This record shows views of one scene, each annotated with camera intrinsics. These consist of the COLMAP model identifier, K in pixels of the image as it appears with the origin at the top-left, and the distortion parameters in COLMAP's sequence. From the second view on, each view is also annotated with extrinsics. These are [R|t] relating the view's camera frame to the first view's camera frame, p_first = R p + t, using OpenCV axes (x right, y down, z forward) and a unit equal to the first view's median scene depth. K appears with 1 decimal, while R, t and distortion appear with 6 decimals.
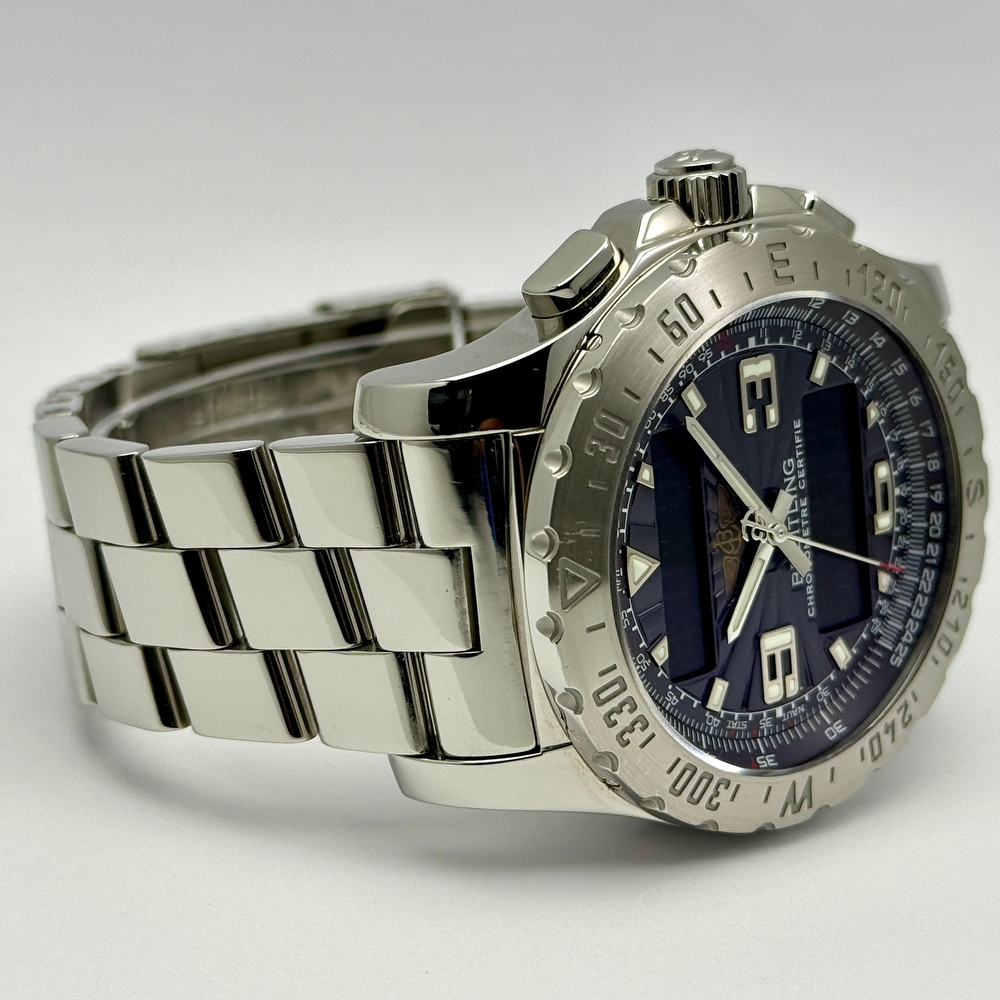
lens RADIAL K [[2789.2, 0, 474.6], [0, 2789.2, 503.7], [0, 0, 1]] dist [0.045916, -0.167917]
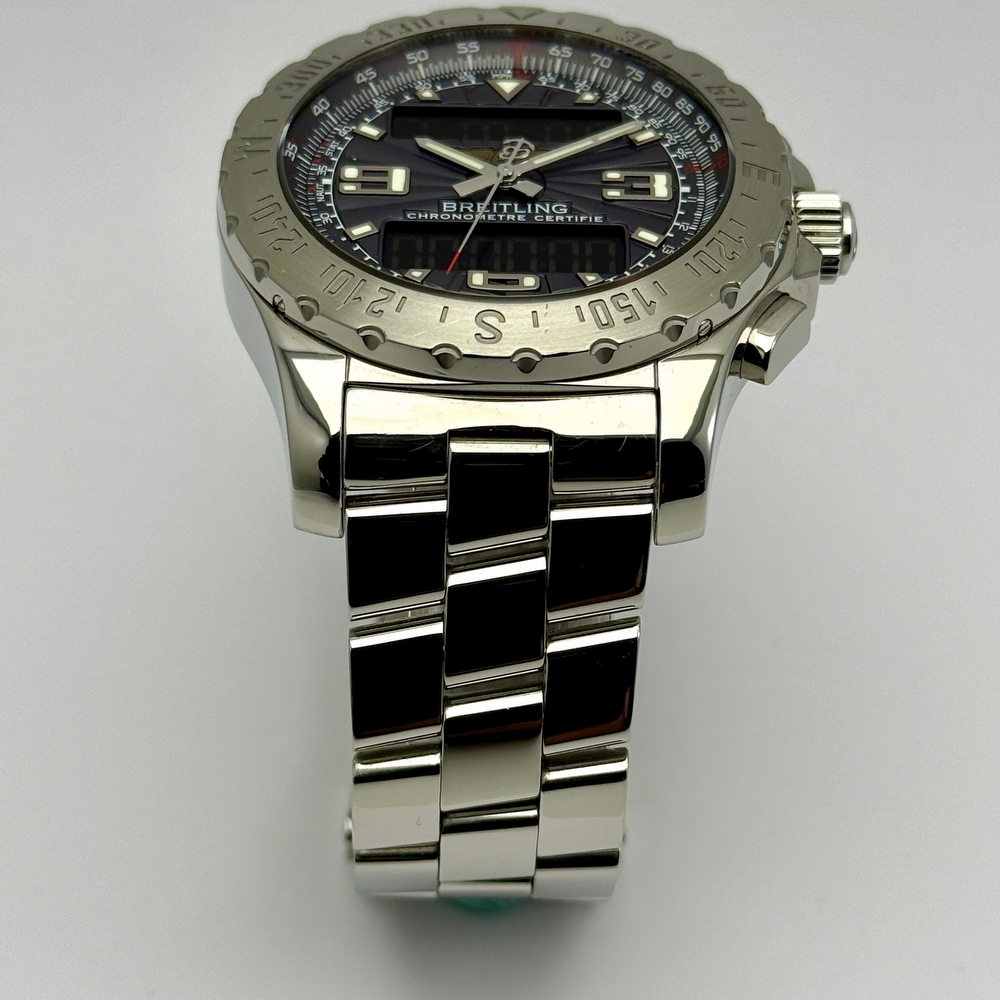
lens RADIAL K [[2789.2, 0, 474.6], [0, 2789.2, 503.7], [0, 0, 1]] dist [0.045916, -0.167917]
pose [[-0.106881, 0.106318, -0.988571, 1.157132], [-0.965652, -0.247938, 0.077738, -0.090848], [-0.236840, 0.962924, 0.129166, 0.971073]]
